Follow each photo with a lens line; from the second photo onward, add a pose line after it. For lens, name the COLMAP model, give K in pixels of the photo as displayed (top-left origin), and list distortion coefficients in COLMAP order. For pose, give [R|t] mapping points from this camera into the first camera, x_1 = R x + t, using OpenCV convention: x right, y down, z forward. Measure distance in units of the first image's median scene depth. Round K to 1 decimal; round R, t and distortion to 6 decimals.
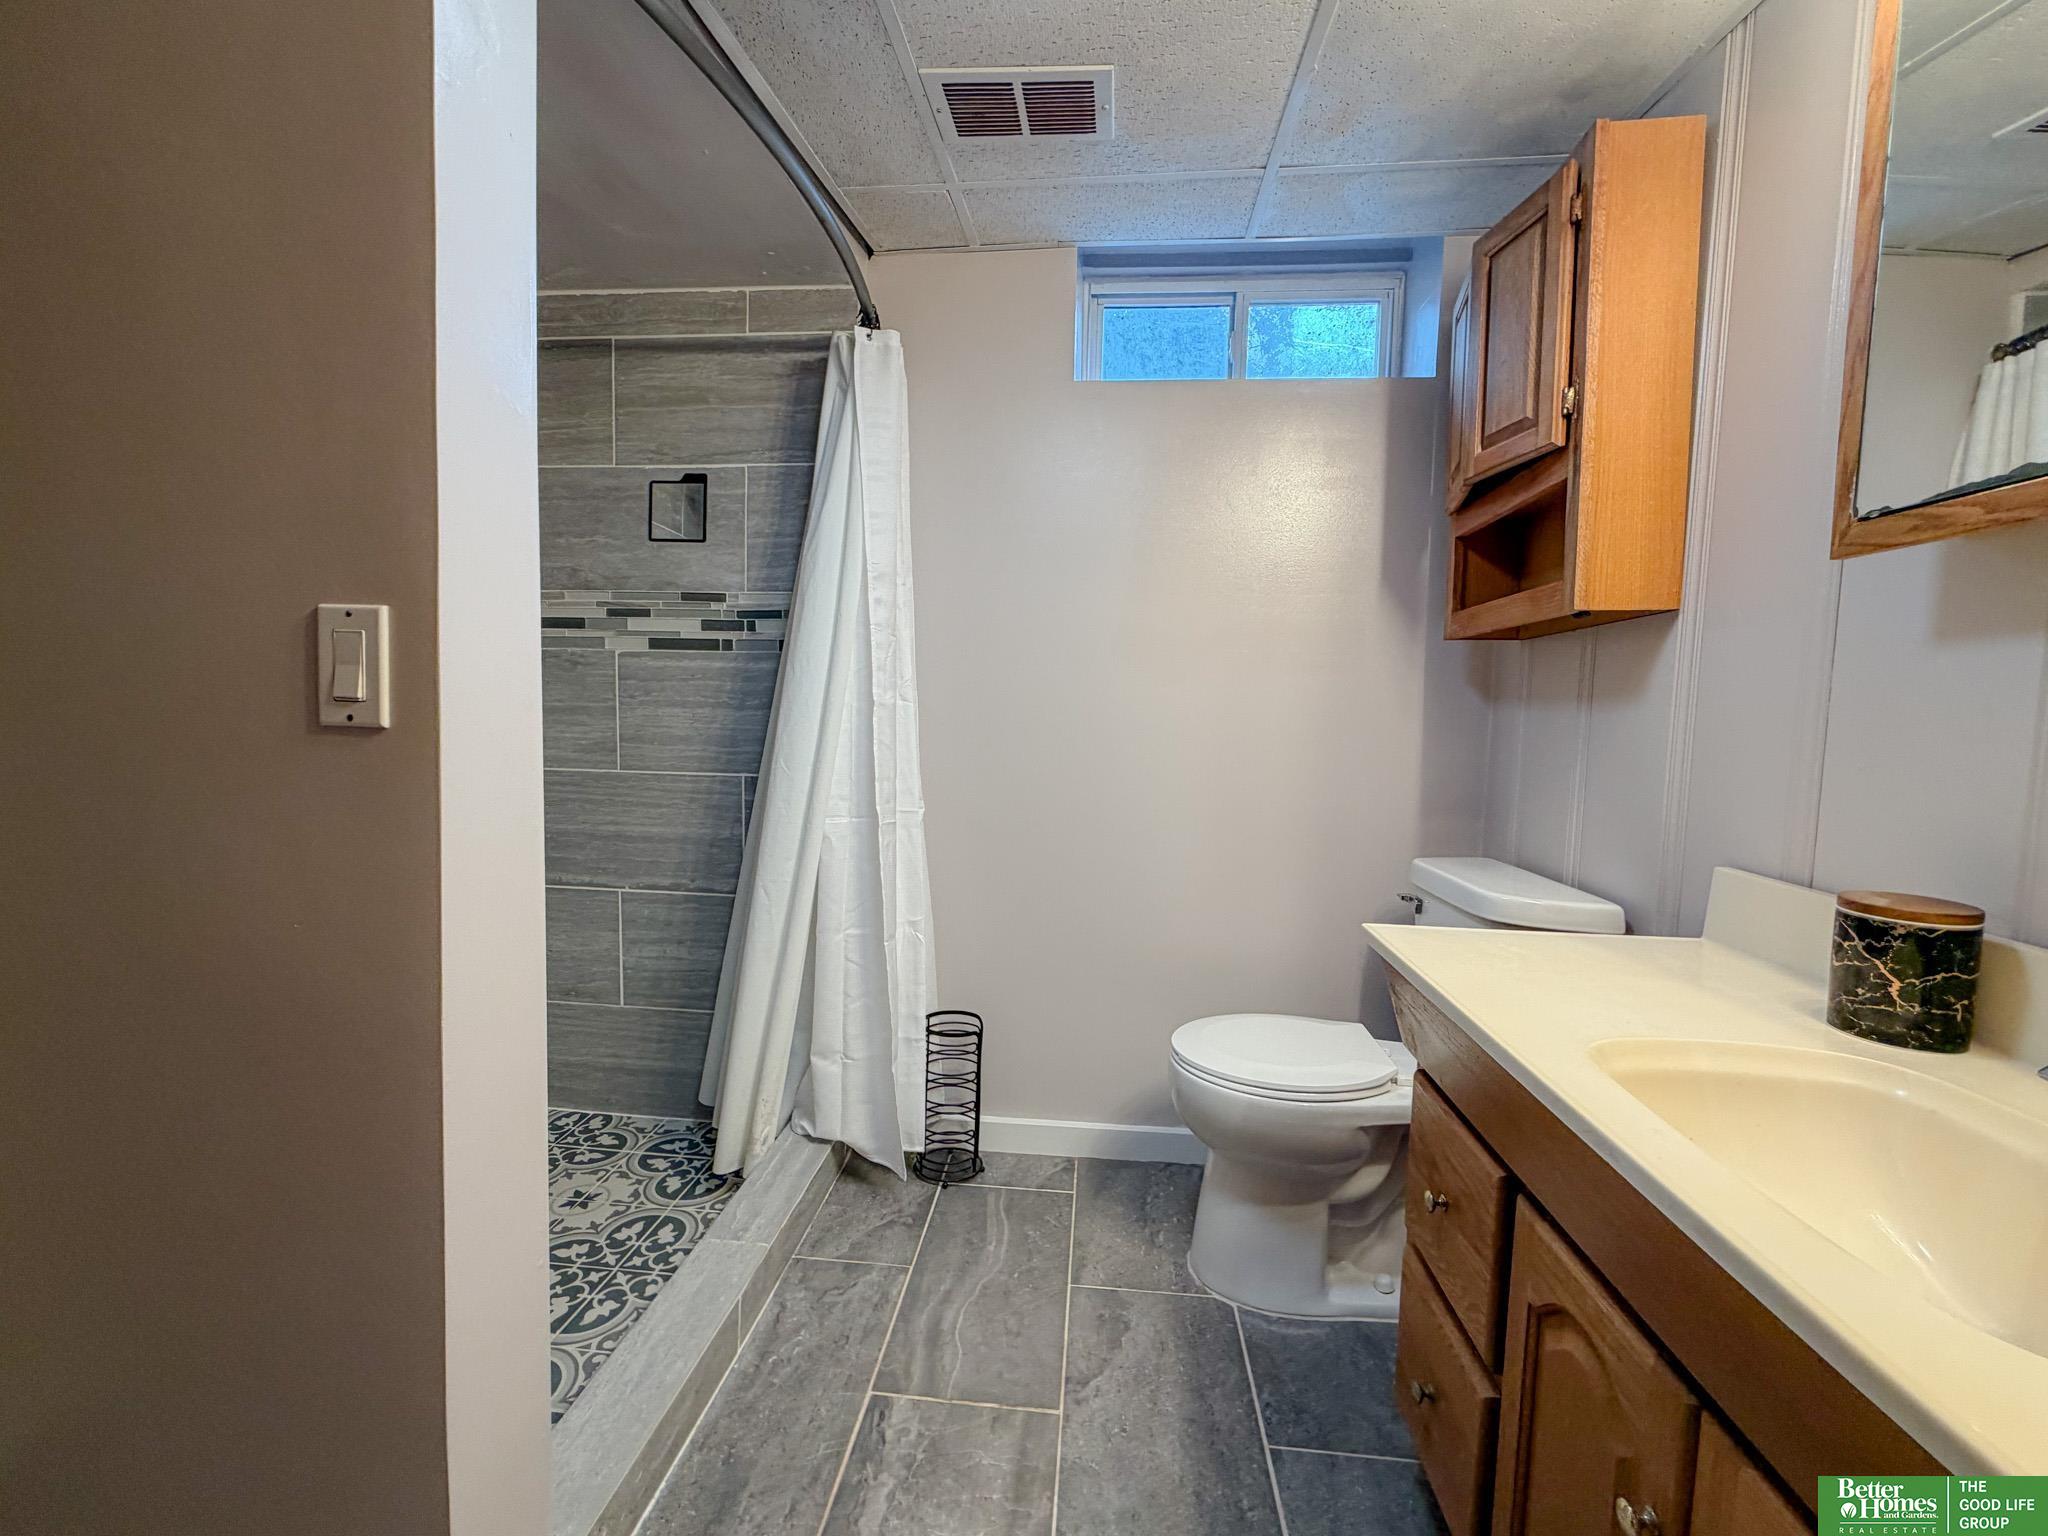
lens RADIAL K [[858.4, 0, 1028.4], [0, 858.4, 766.6], [0, 0, 1]] dist [-0.002501, 0.000036]
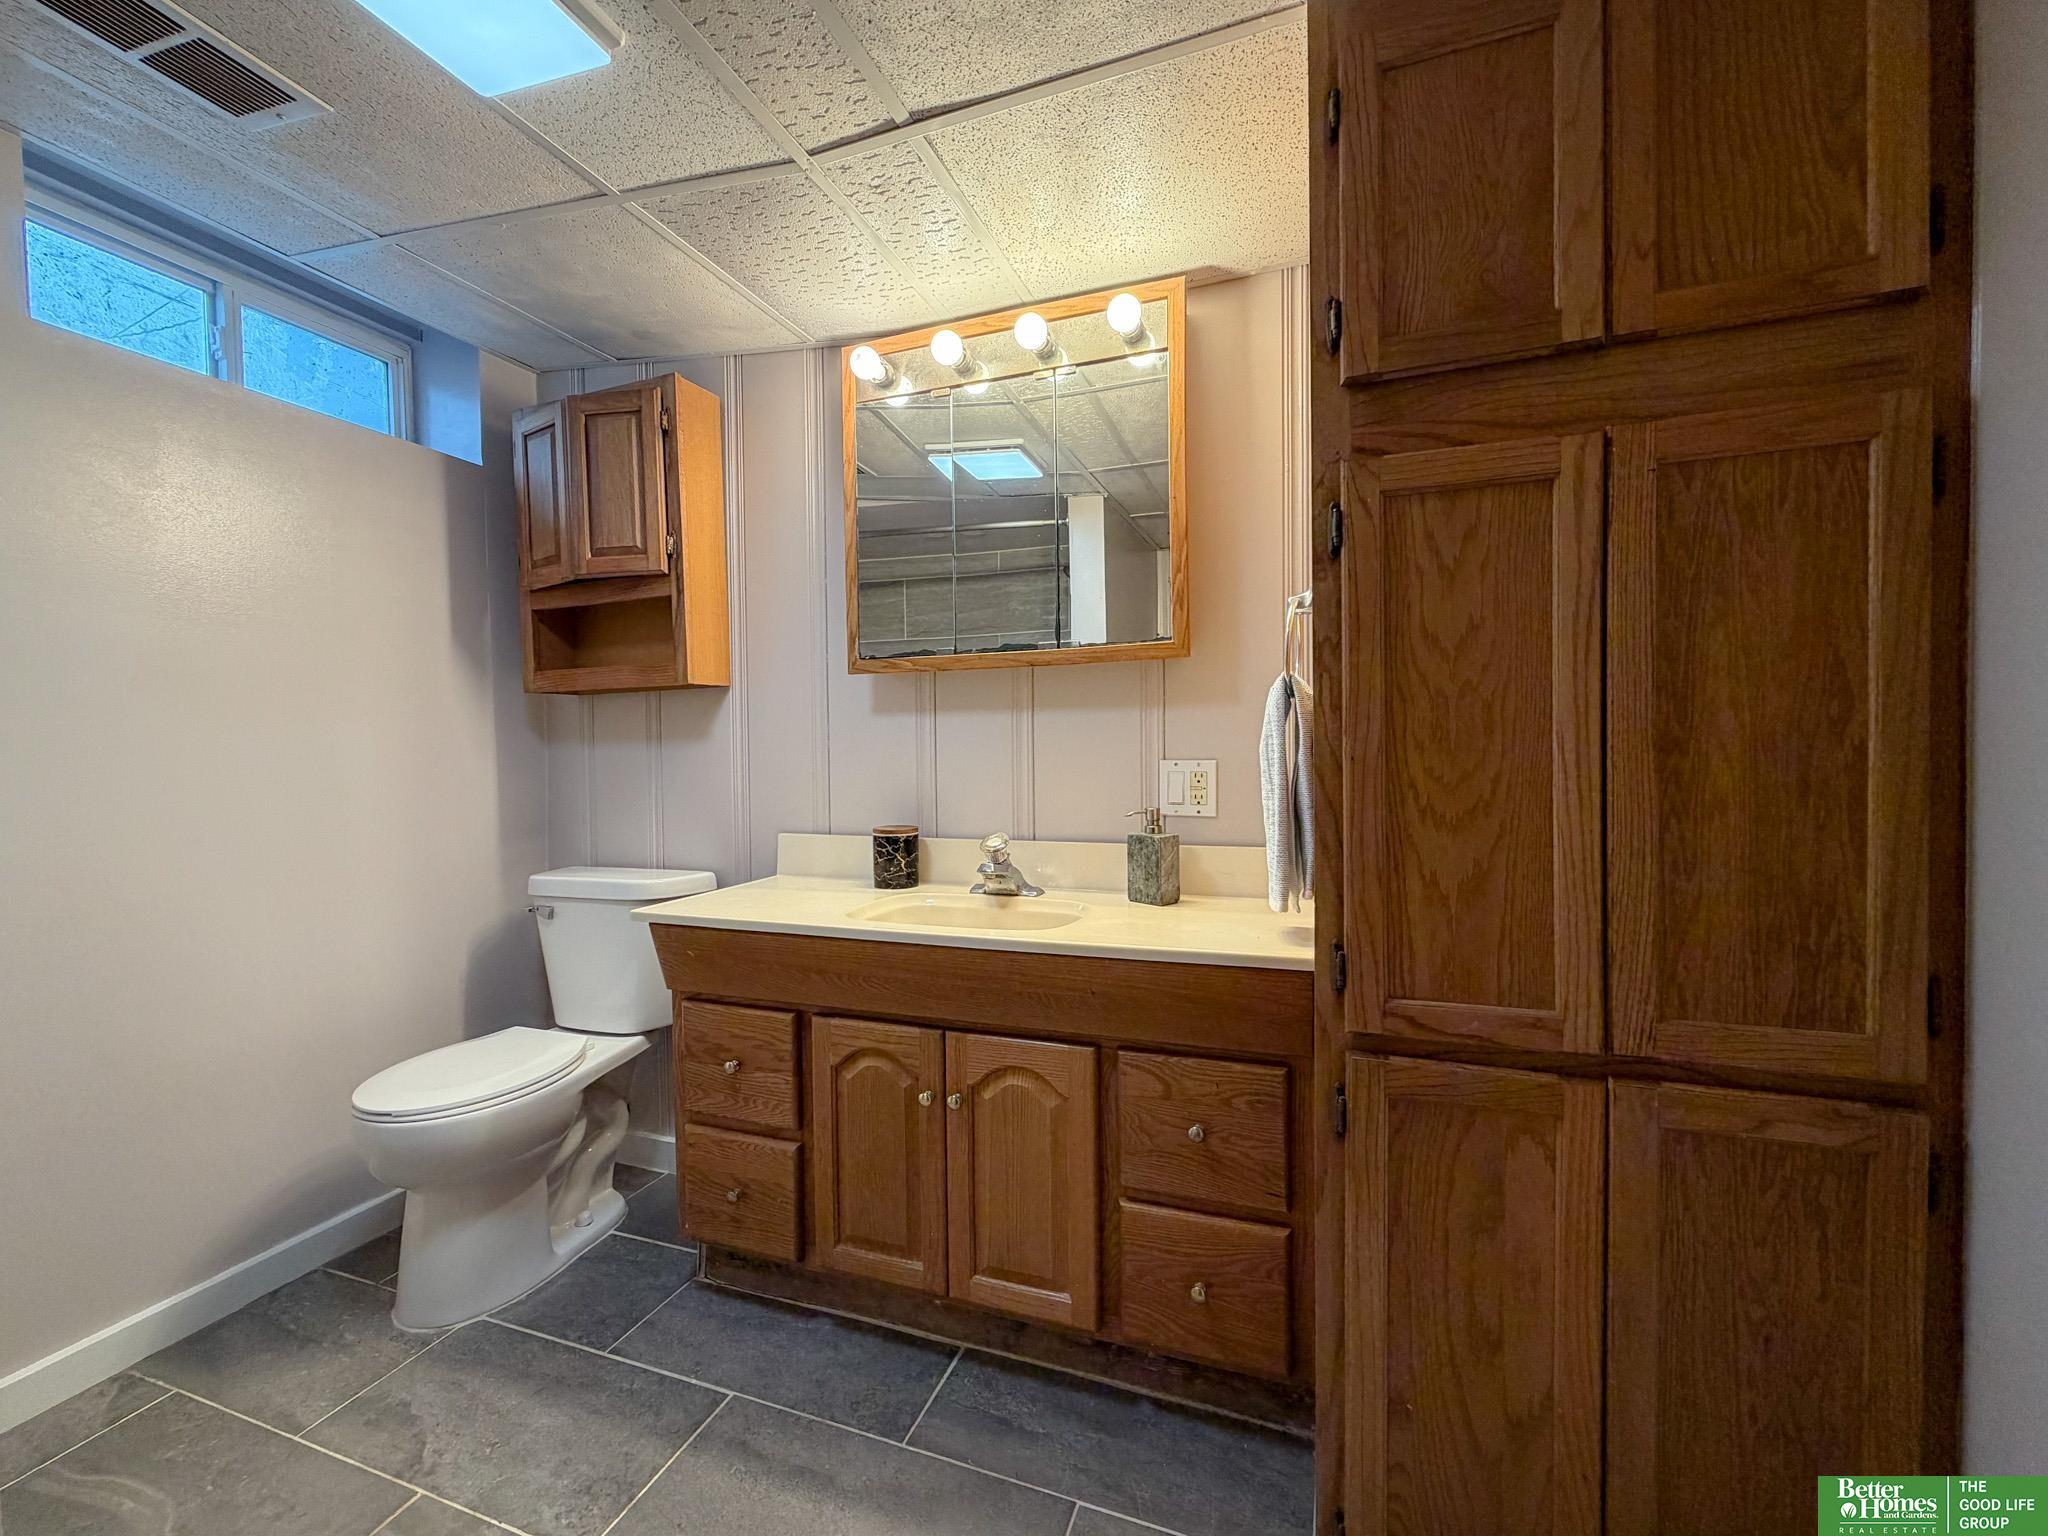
lens RADIAL K [[832.2, 0, 1015.0], [0, 832.2, 766.9], [0, 0, 1]] dist [-0.000919, -0.000118]
pose [[0.258618, -0.049583, 0.964706, -0.614219], [0.086431, 0.995864, 0.028014, -0.023326], [-0.962105, 0.076136, 0.261834, 0.053017]]
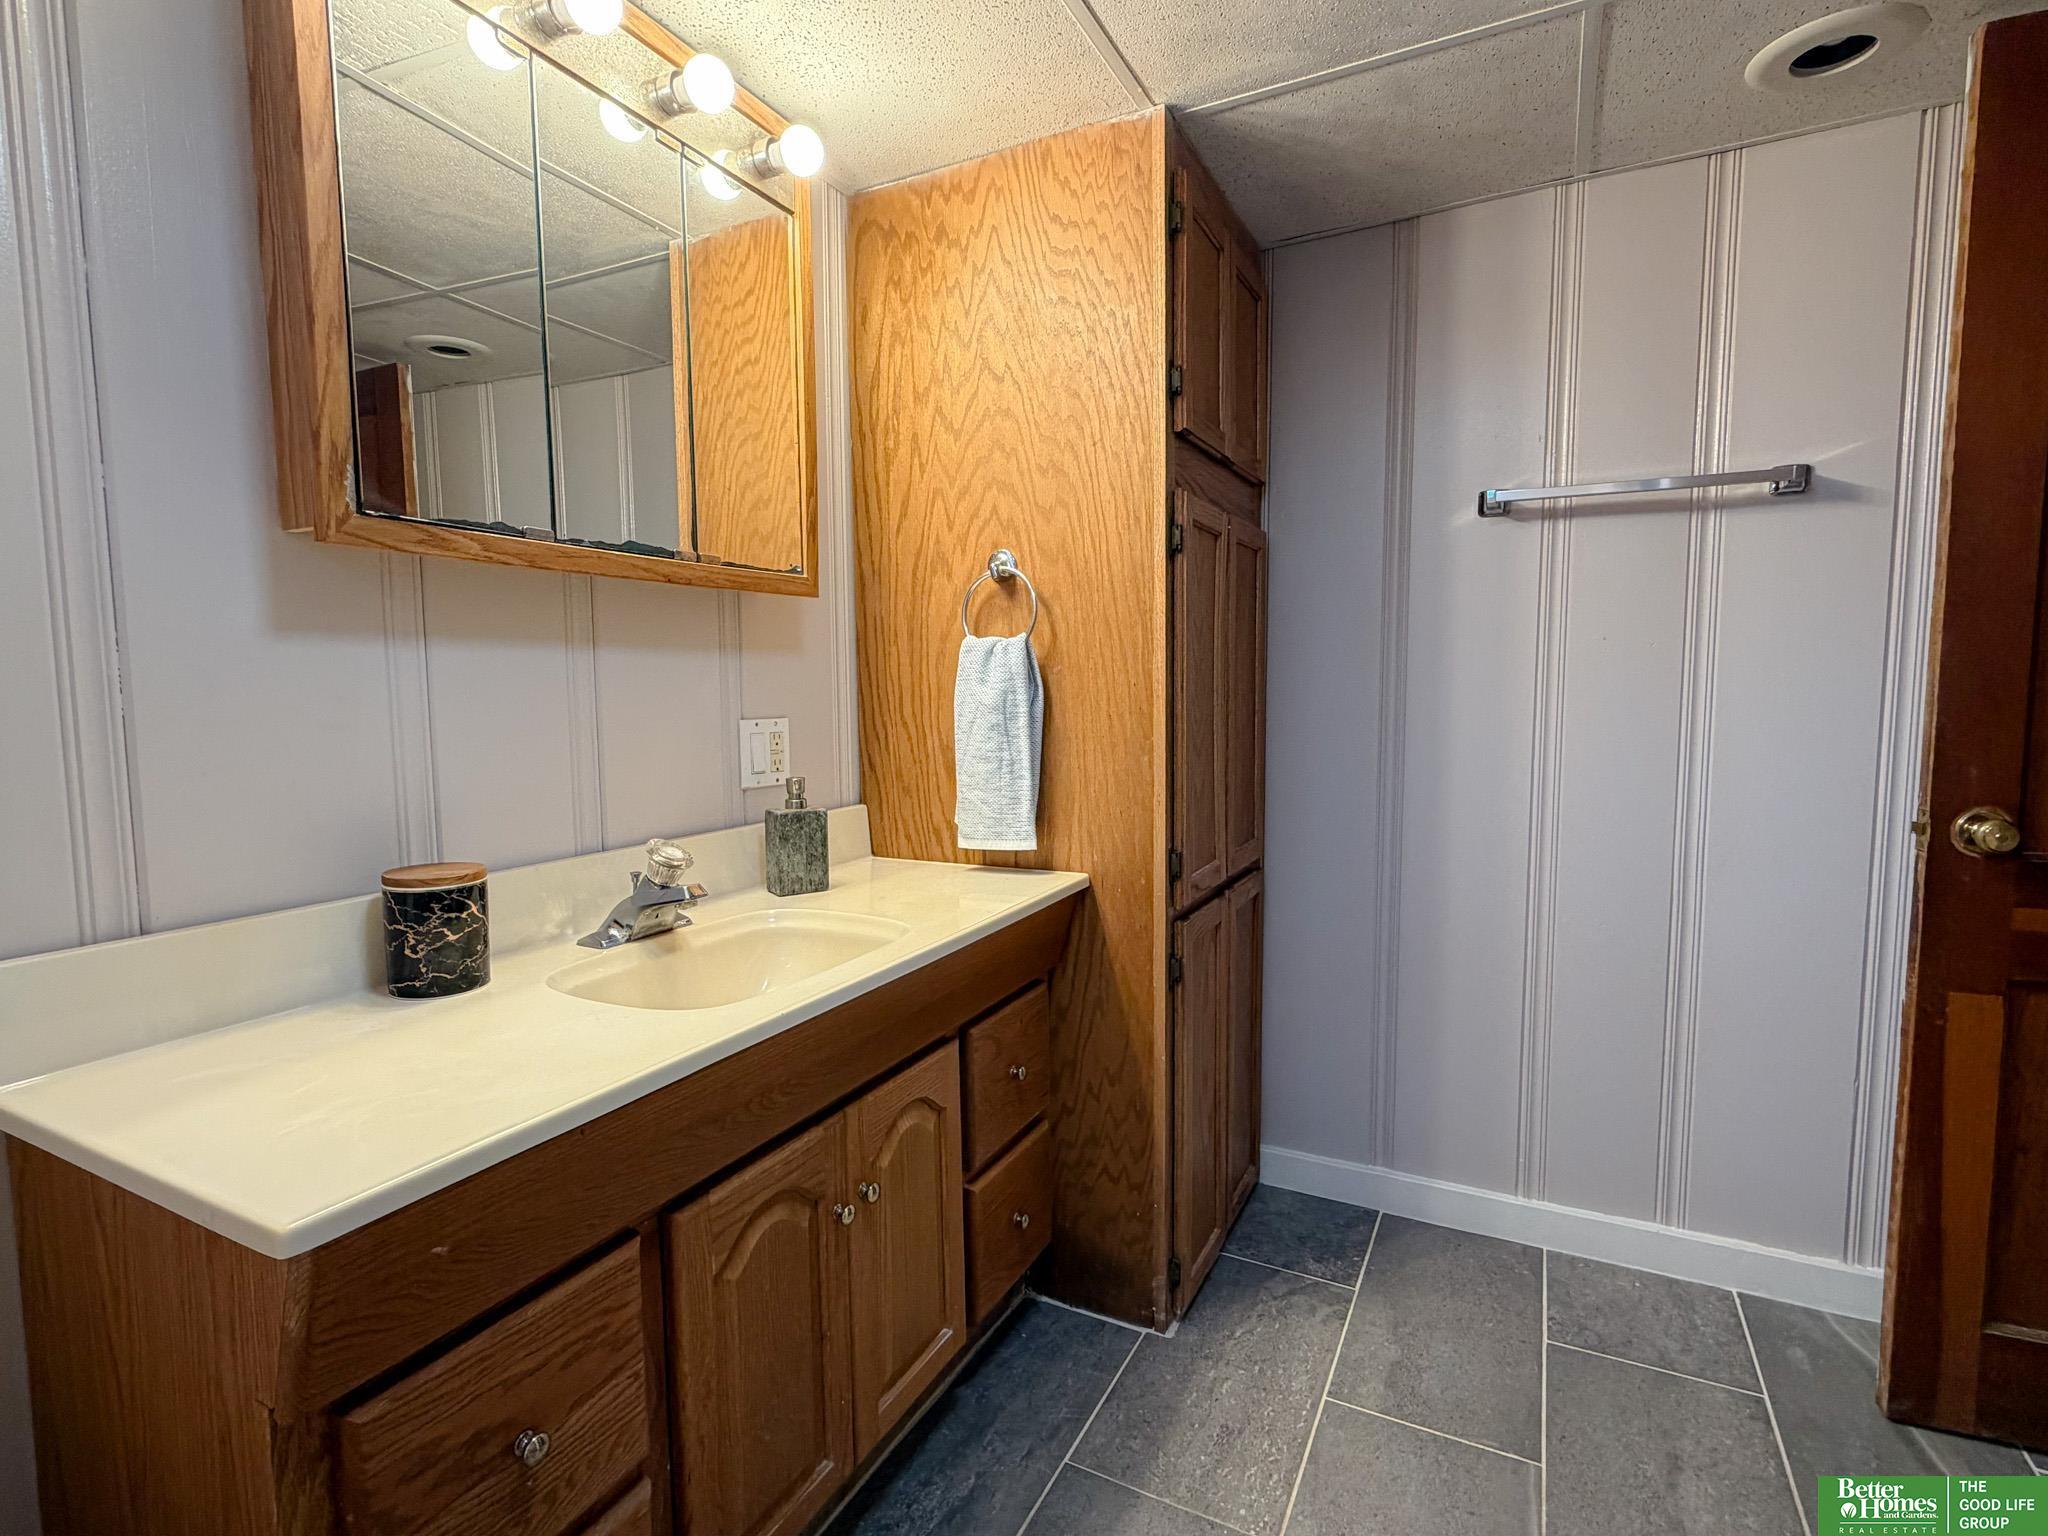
lens RADIAL K [[991.1, 0, 1022.1], [0, 991.1, 766.6], [0, 0, 1]] dist [0.001432, 0.000012]
pose [[-0.926827, -0.047553, 0.372466, -0.109982], [0.012555, 0.987469, 0.157313, -0.104853], [-0.375279, 0.150478, -0.914616, 1.117461]]
